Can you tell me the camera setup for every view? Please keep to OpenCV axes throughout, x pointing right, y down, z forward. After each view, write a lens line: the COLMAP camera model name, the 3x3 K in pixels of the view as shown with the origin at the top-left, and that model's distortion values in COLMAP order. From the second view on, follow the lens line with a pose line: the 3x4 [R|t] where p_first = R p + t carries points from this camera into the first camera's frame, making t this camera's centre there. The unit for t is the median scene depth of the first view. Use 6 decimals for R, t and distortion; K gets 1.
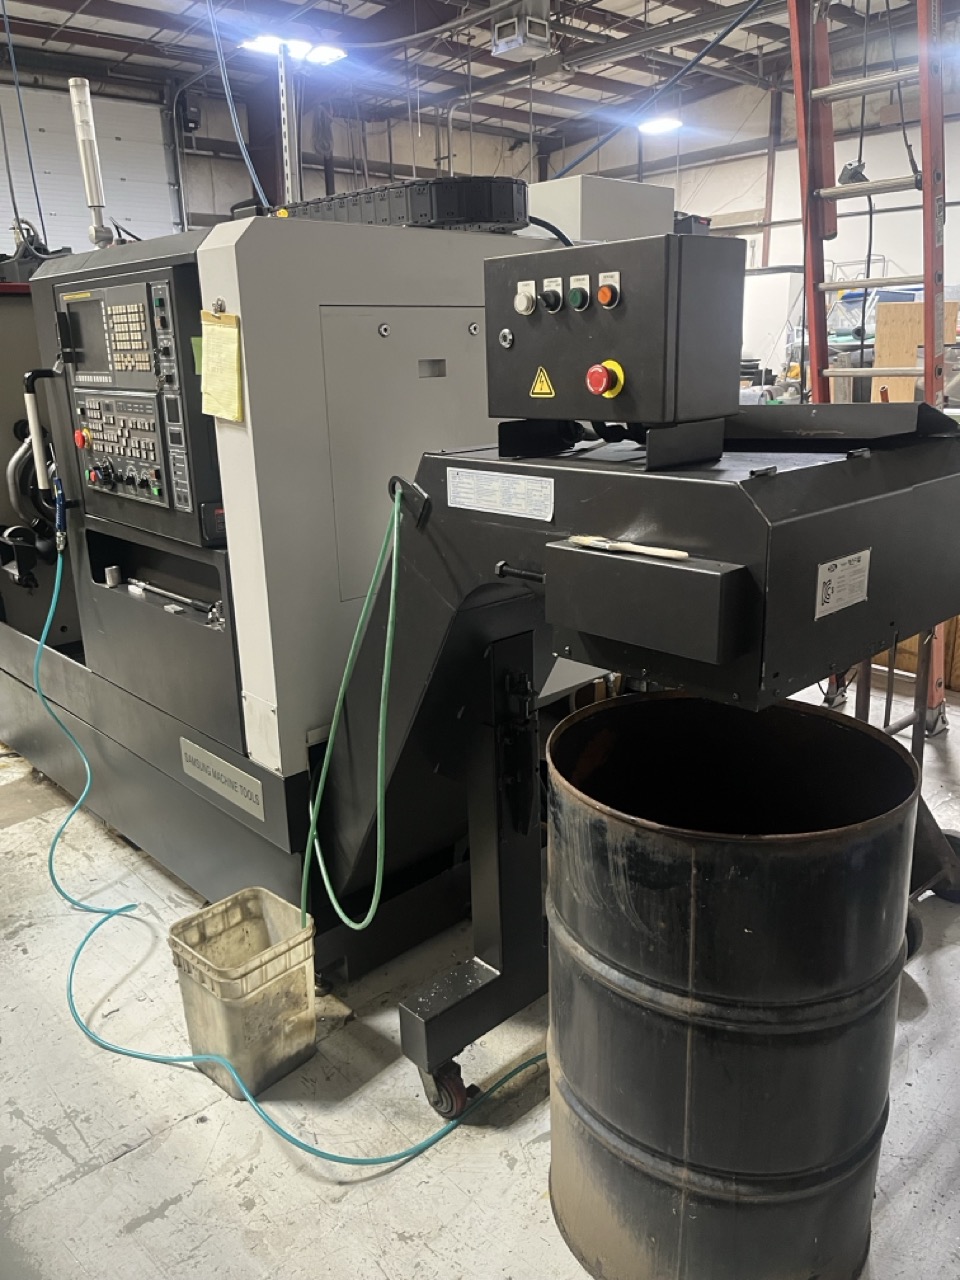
lens RADIAL K [[979.4, 0, 490.9], [0, 979.4, 630.9], [0, 0, 1]] dist [0.048951, -0.062105]
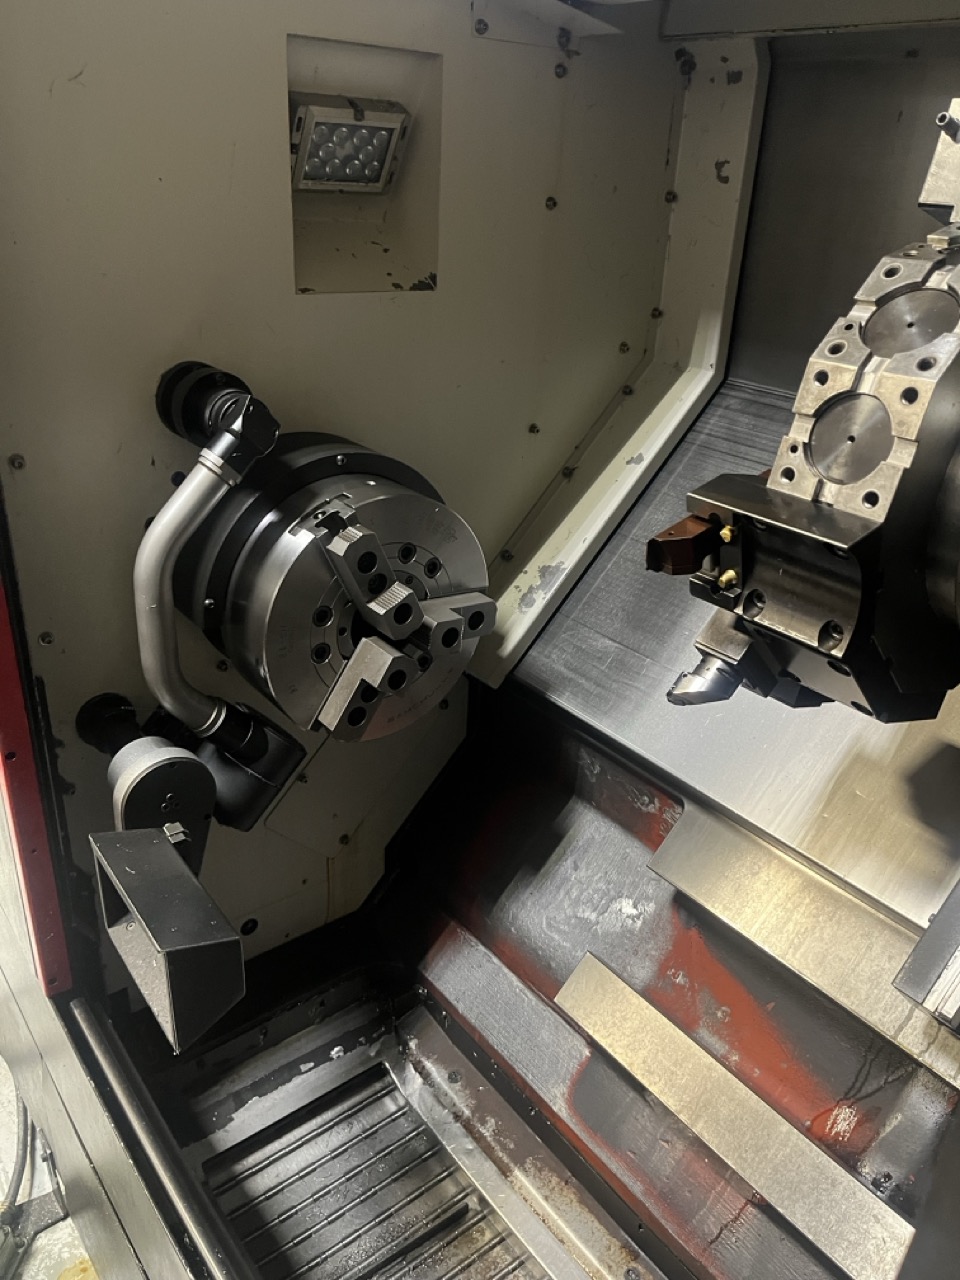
lens RADIAL K [[979.4, 0, 482.2], [0, 979.4, 640.6], [0, 0, 1]] dist [0.048951, -0.062105]
pose [[0.993682, 0.103133, -0.044260, -0.398379], [-0.095302, 0.983692, 0.152540, -0.203364], [0.059270, -0.147358, 0.987306, 0.767553]]
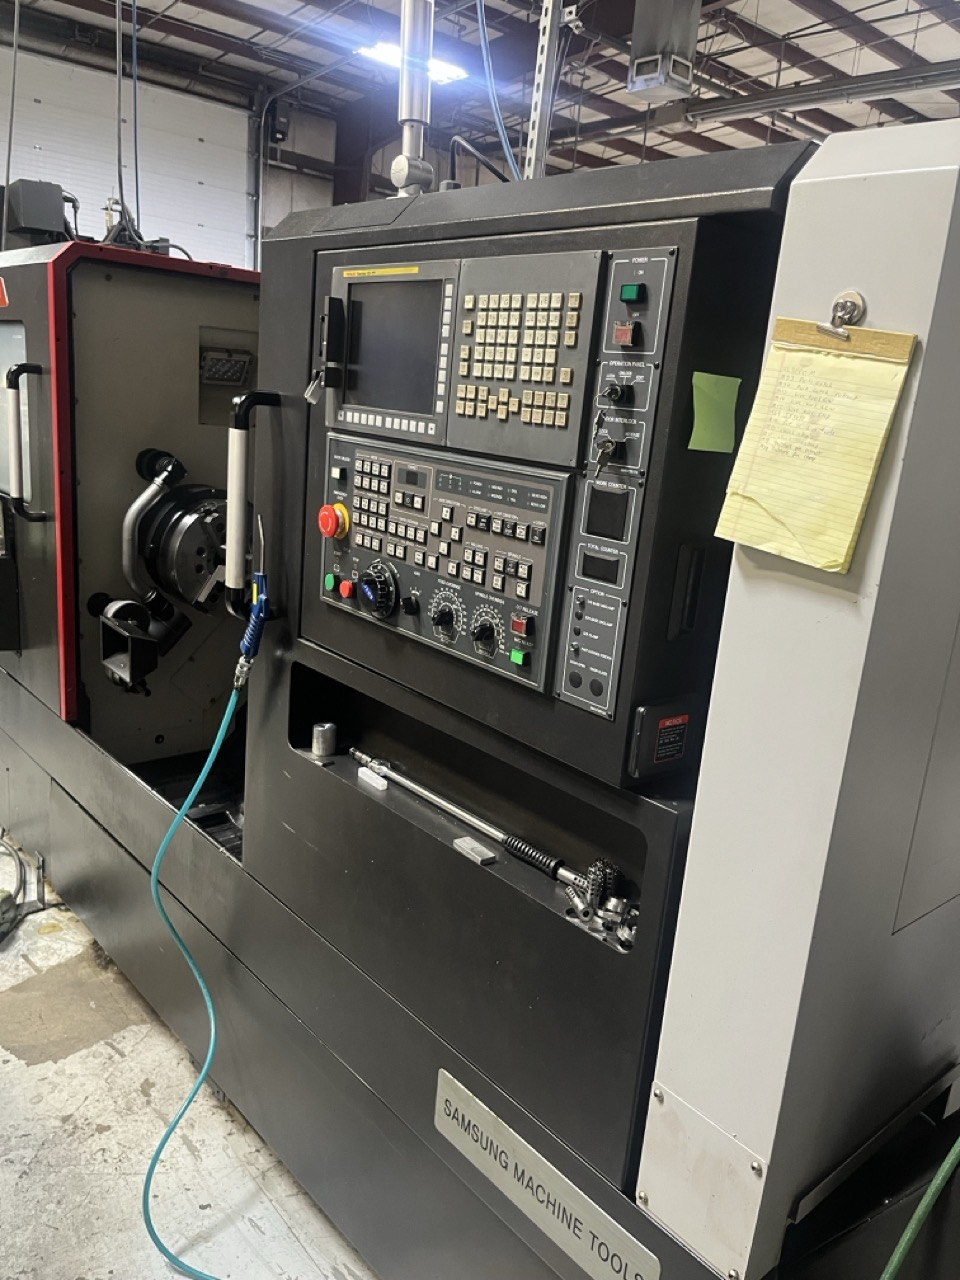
lens RADIAL K [[979.4, 0, 469.6], [0, 979.4, 647.2], [0, 0, 1]] dist [0.048951, -0.062105]
pose [[0.992866, 0.118763, -0.010634, -0.242682], [-0.119038, 0.992415, -0.030691, -0.086000], [0.006908, 0.031738, 0.999472, 0.328177]]
